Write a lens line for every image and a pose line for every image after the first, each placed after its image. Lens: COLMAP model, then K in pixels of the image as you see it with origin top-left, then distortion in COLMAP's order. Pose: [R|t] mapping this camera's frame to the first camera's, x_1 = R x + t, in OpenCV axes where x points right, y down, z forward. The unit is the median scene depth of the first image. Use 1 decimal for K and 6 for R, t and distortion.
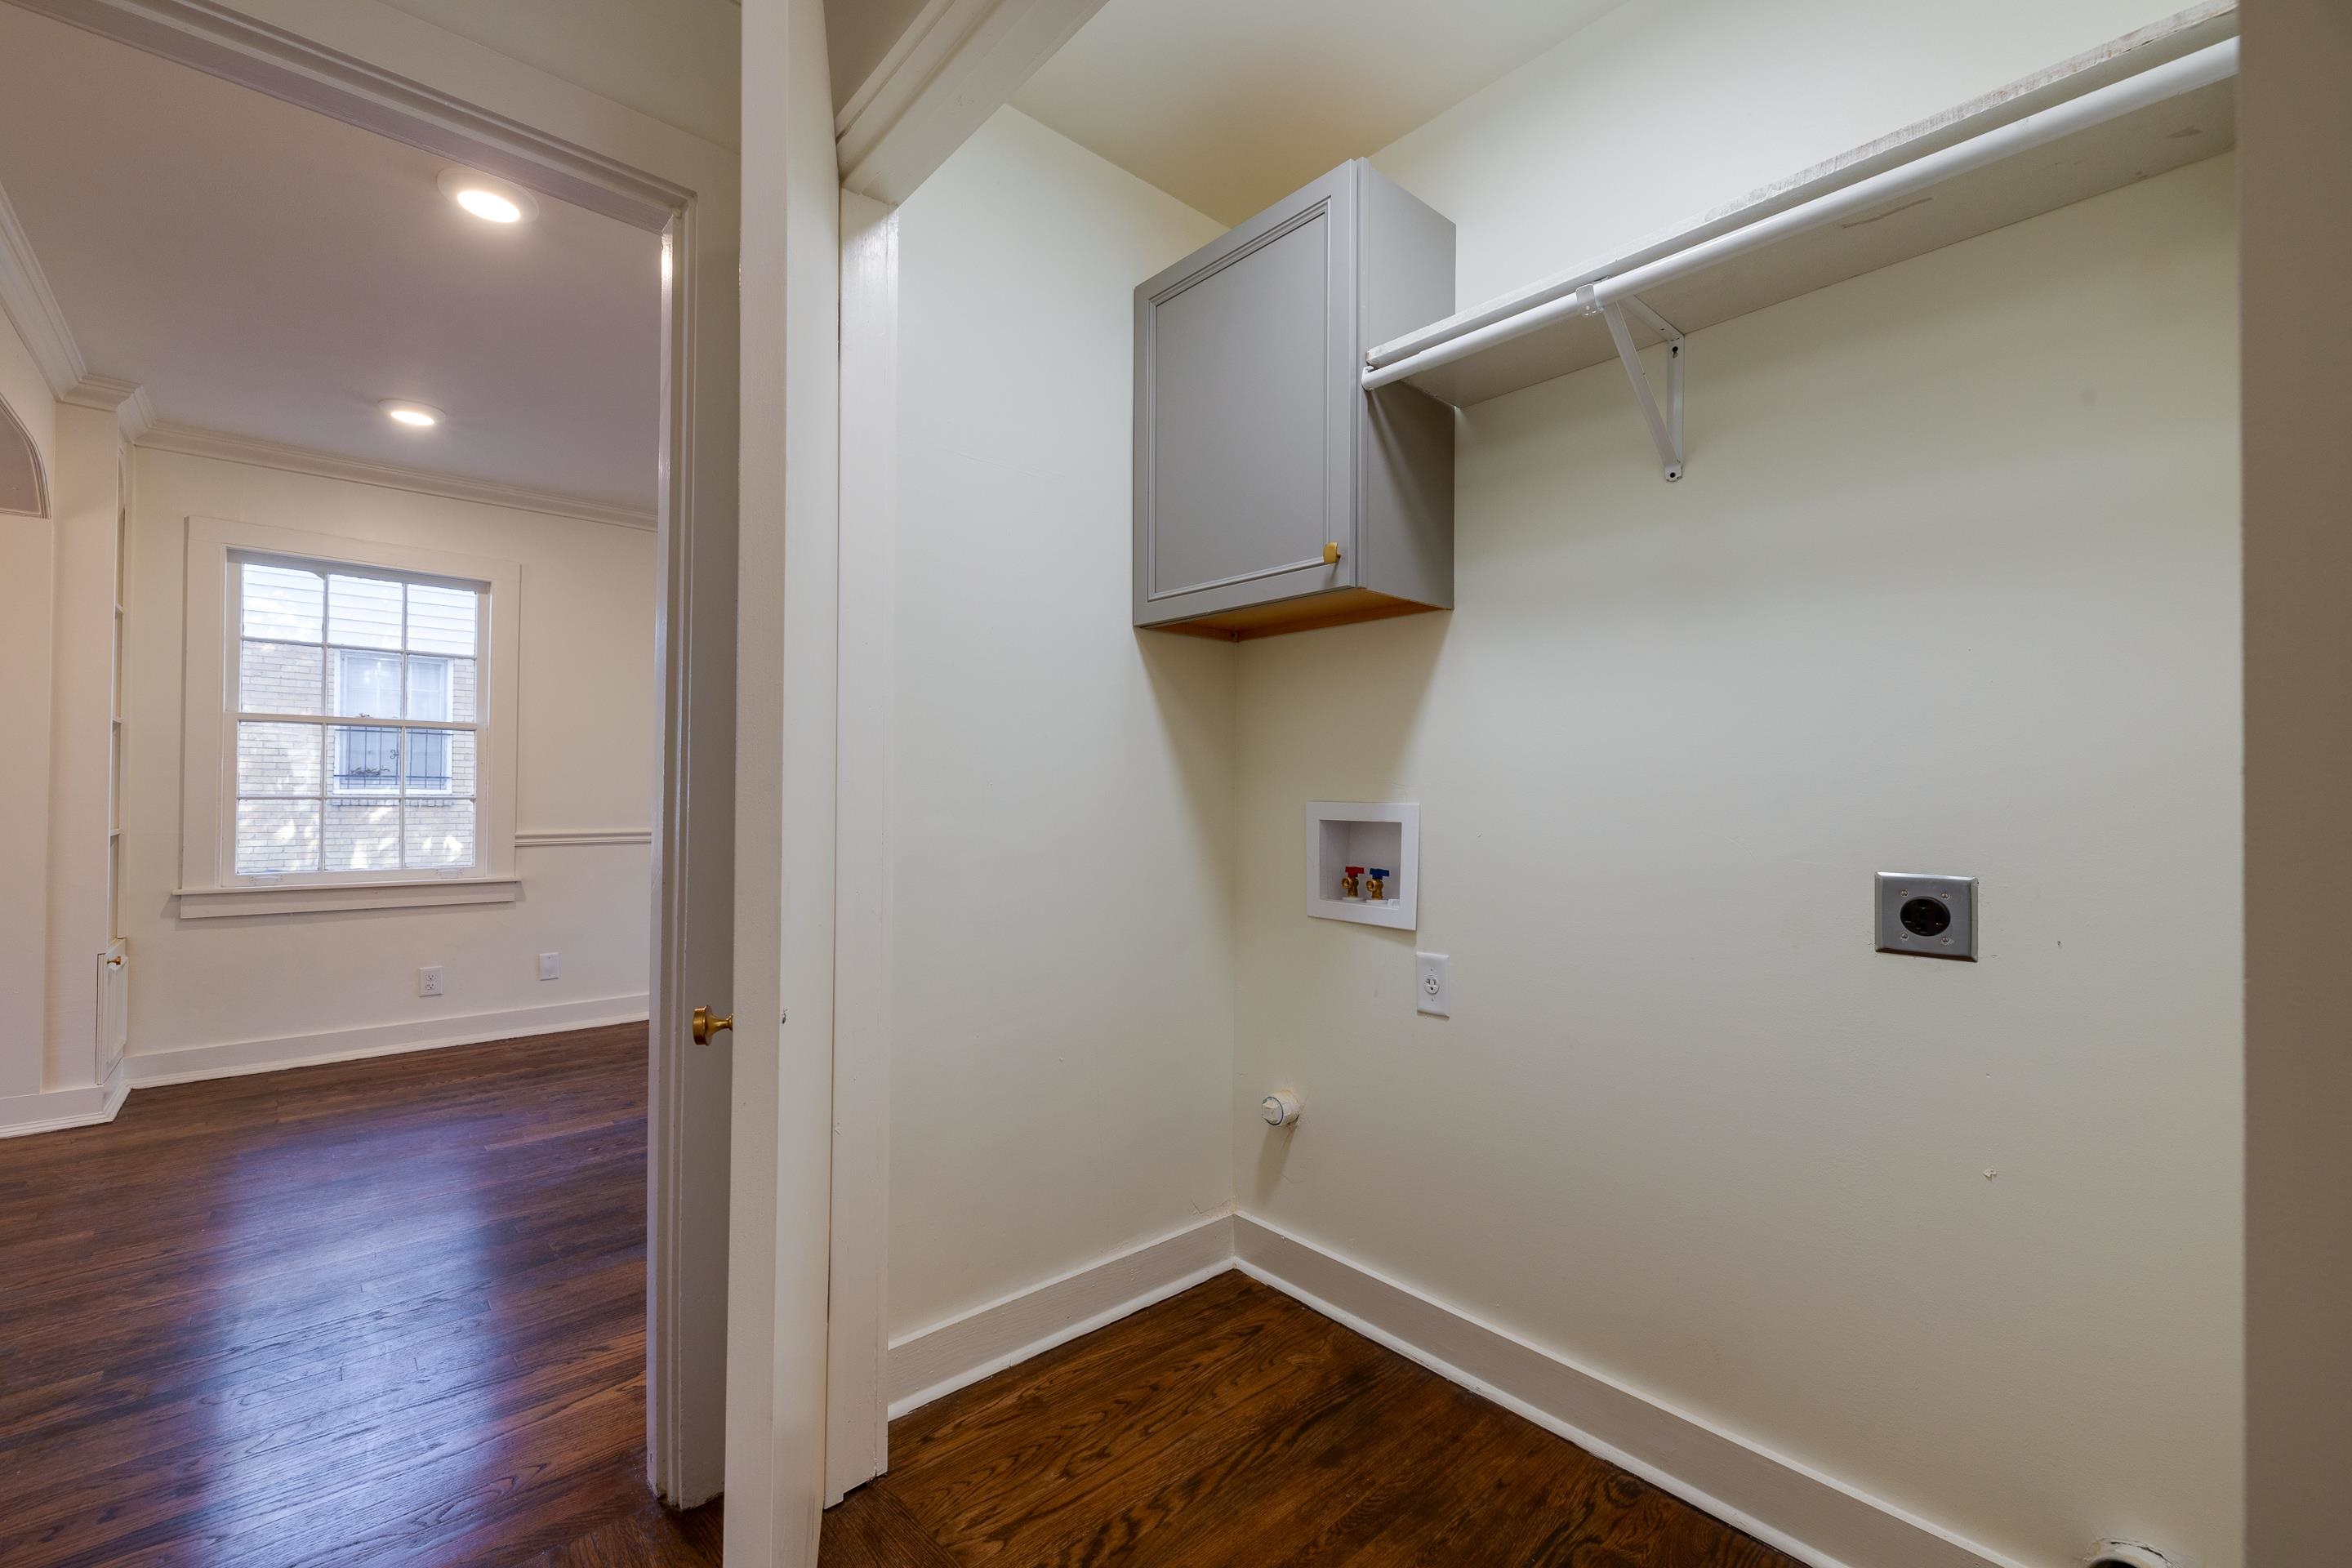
lens RADIAL K [[997.7, 0, 1176.0], [0, 997.7, 784.0], [0, 0, 1]] dist [0.011416, 0.000103]
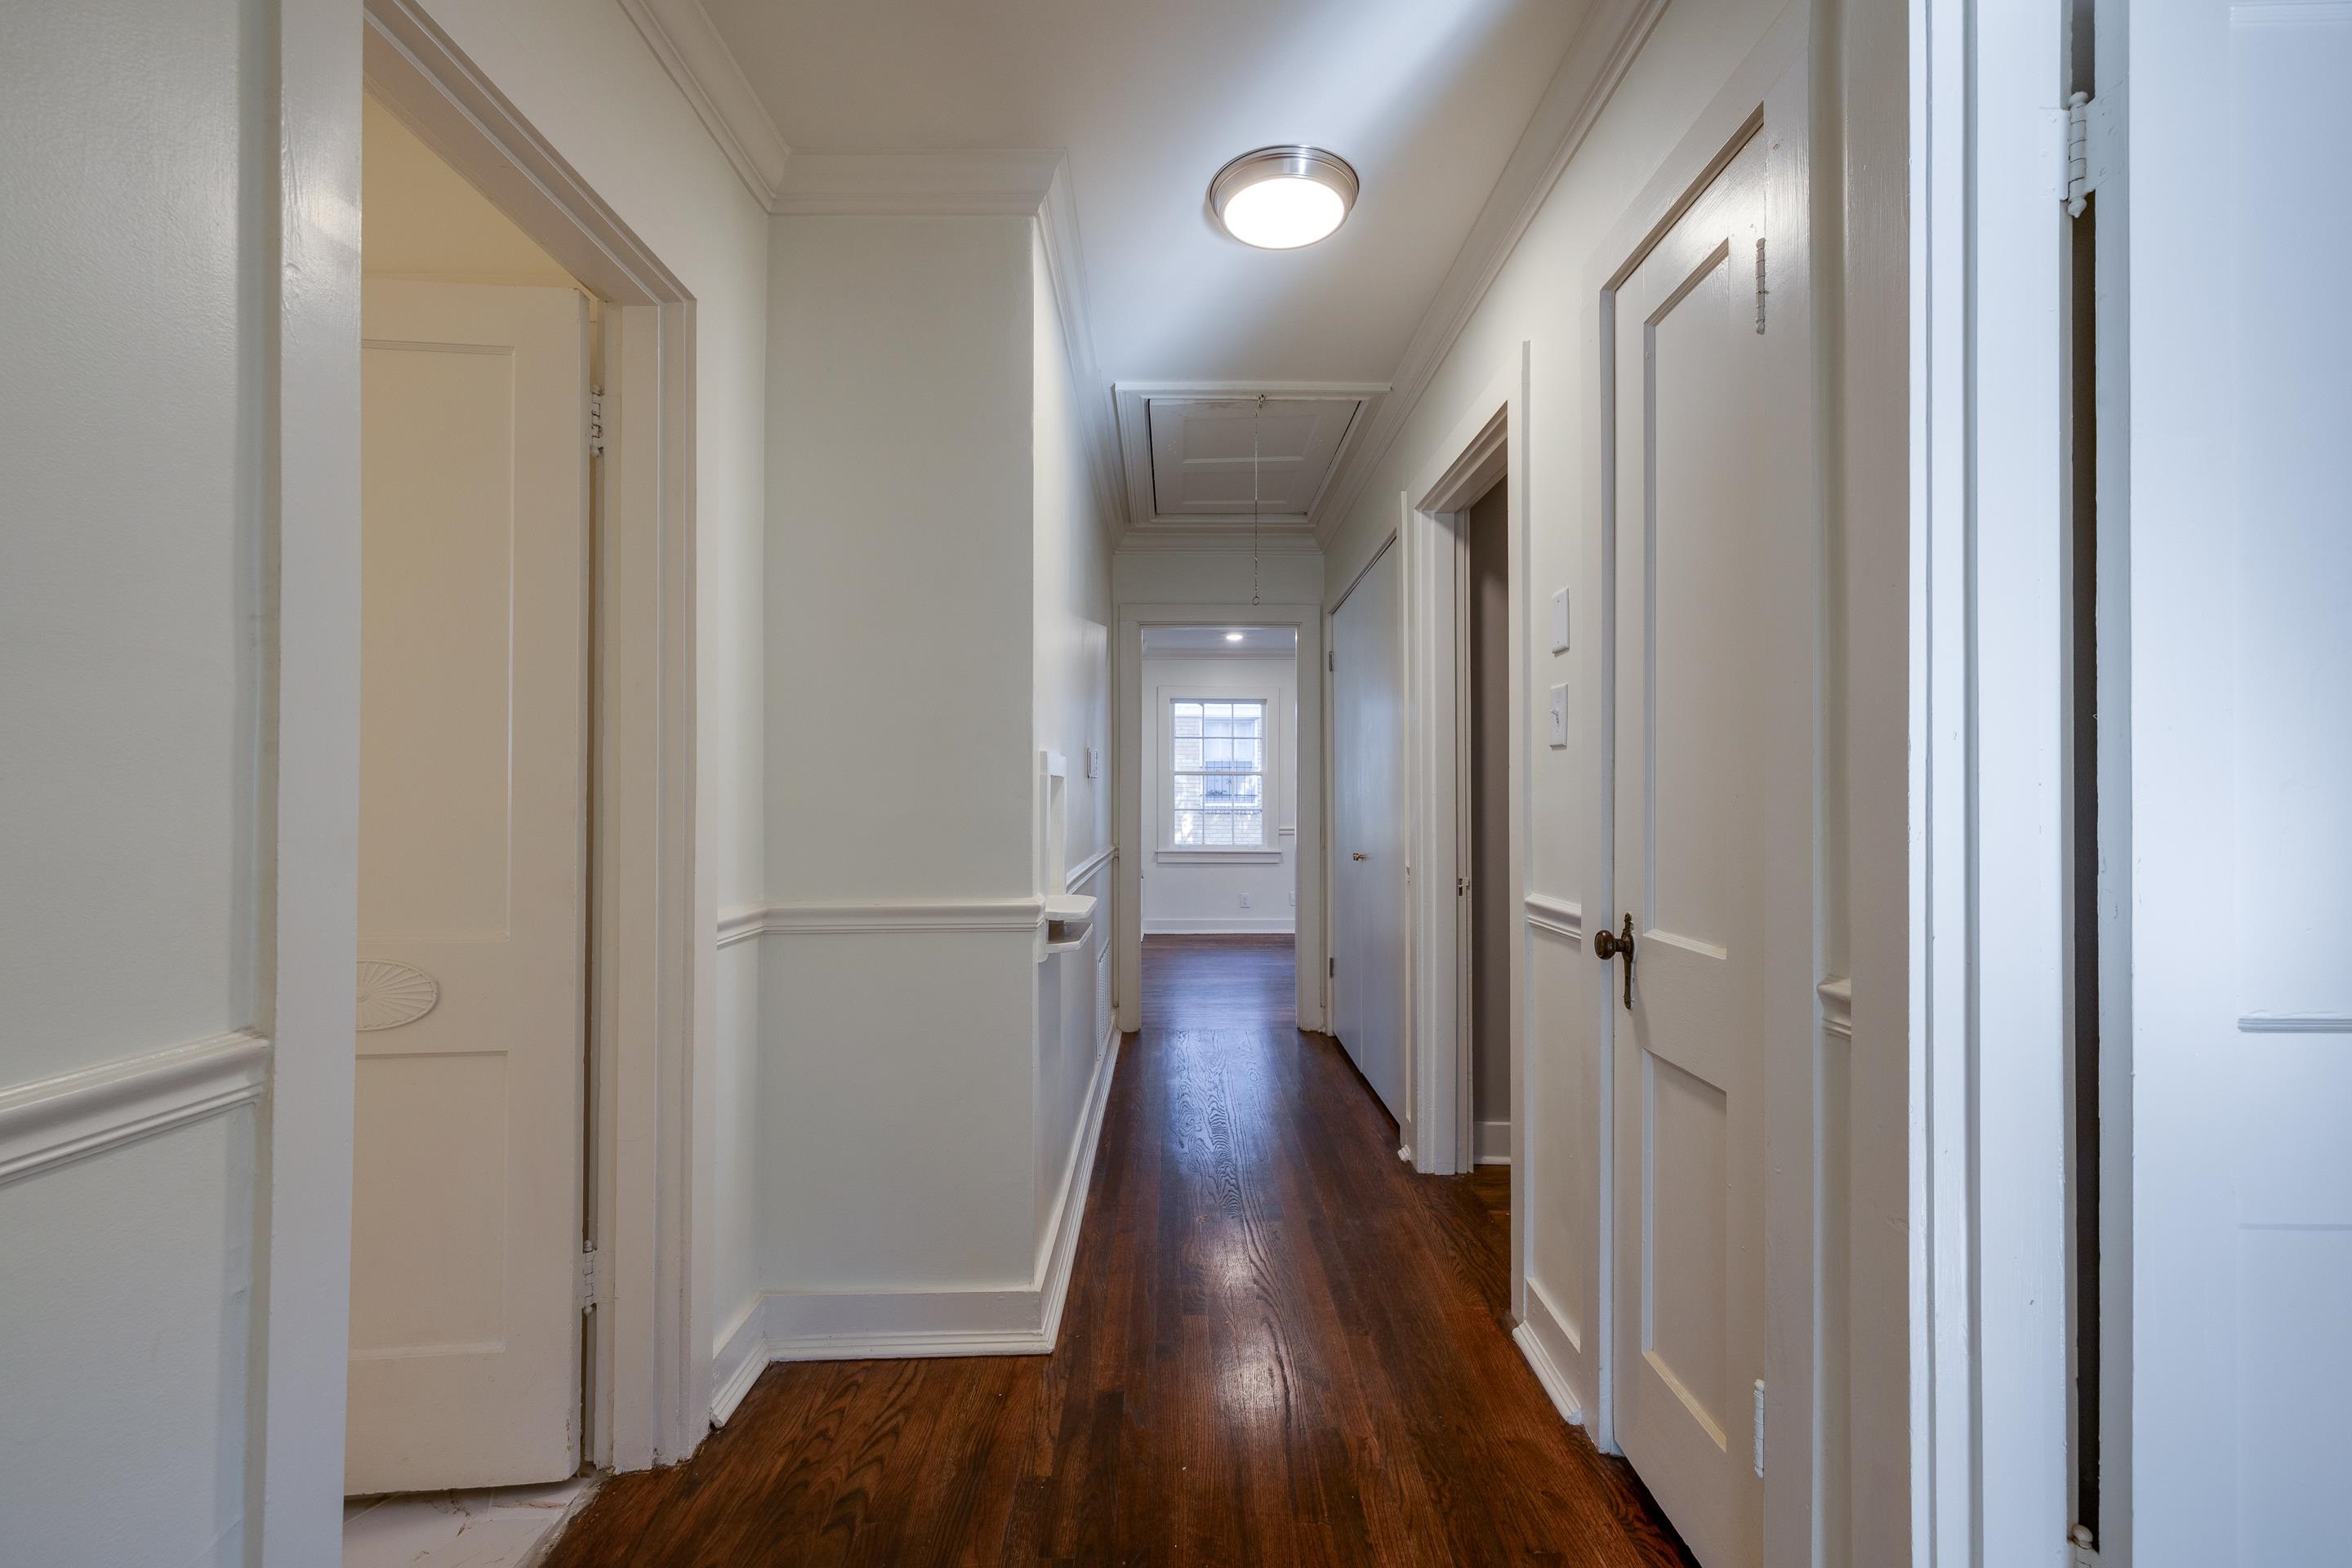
lens RADIAL K [[997.7, 0, 1176.0], [0, 997.7, 784.0], [0, 0, 1]] dist [0.011416, 0.000103]
pose [[0.756116, -0.017473, -0.654204, 0.465974], [0.011776, 0.999845, -0.013094, -0.012771], [0.654331, 0.002197, 0.756205, -0.603258]]
